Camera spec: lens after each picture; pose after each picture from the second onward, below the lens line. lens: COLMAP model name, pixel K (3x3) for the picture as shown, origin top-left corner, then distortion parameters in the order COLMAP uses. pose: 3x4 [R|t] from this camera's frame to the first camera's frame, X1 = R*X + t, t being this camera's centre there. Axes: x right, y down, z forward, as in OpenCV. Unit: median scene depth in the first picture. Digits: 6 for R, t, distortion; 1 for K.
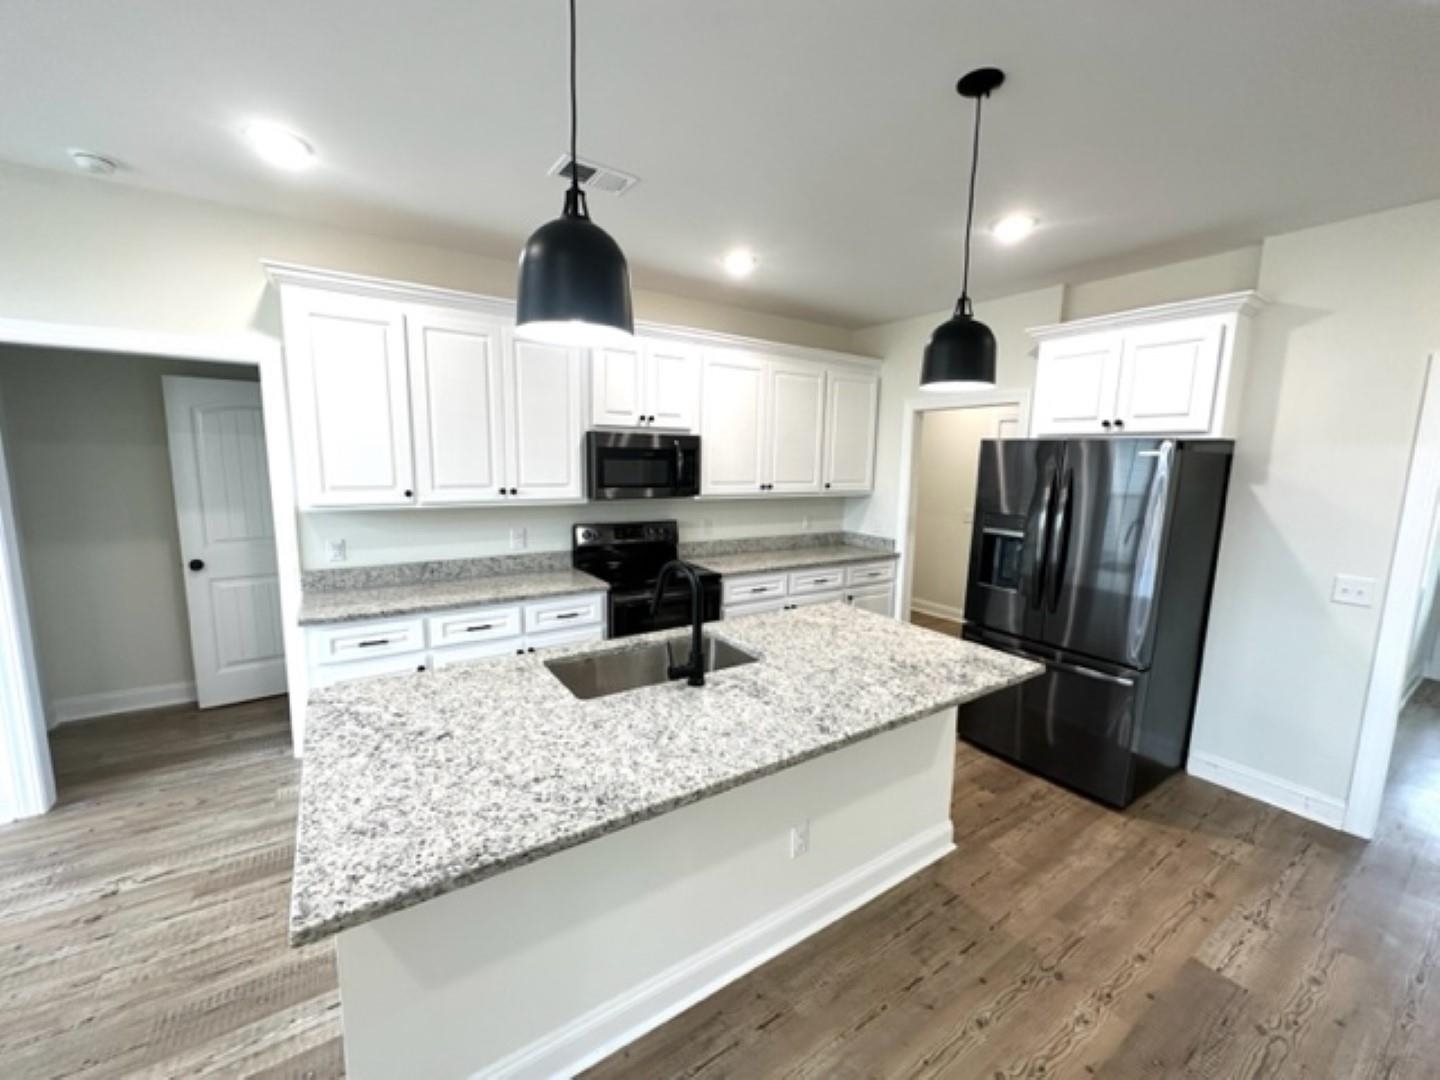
lens RADIAL K [[576.0, 0, 728.5], [0, 576.0, 543.5], [0, 0, 1]] dist [0.024144, 0.000269]
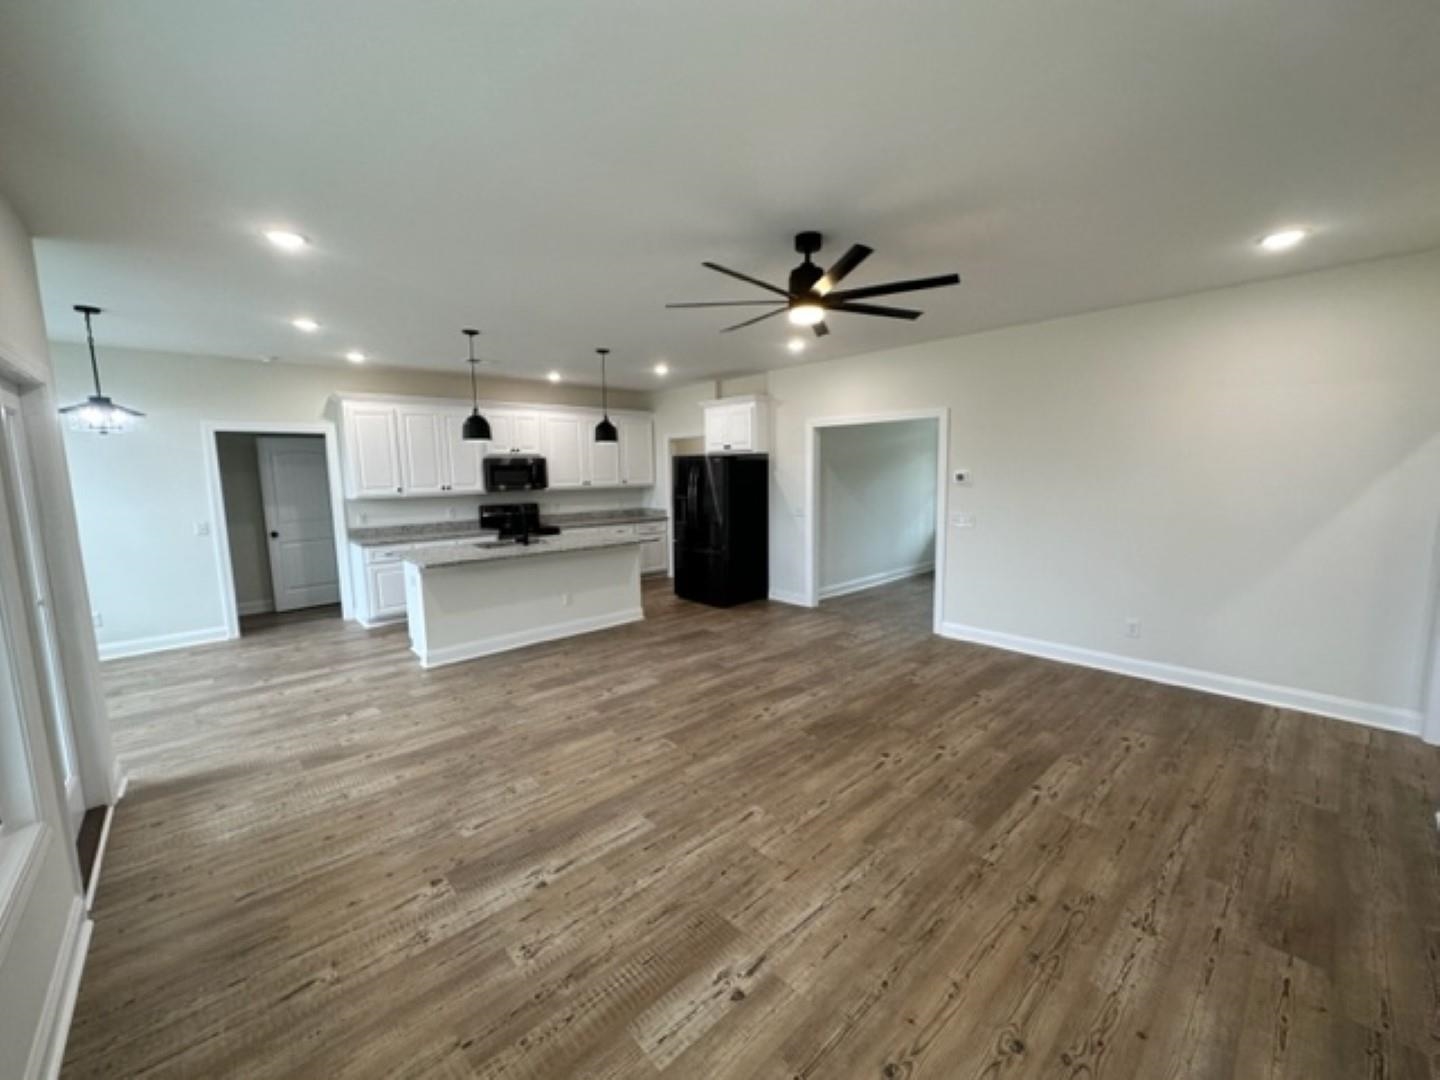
lens RADIAL K [[576.0, 0, 712.0], [0, 576.0, 546.7], [0, 0, 1]] dist [0.024144, 0.000269]
pose [[0.991454, -0.054306, 0.118619, 0.263633], [0.055506, 0.998435, -0.006835, 0.160864], [-0.118063, 0.013360, 0.992916, -1.005436]]
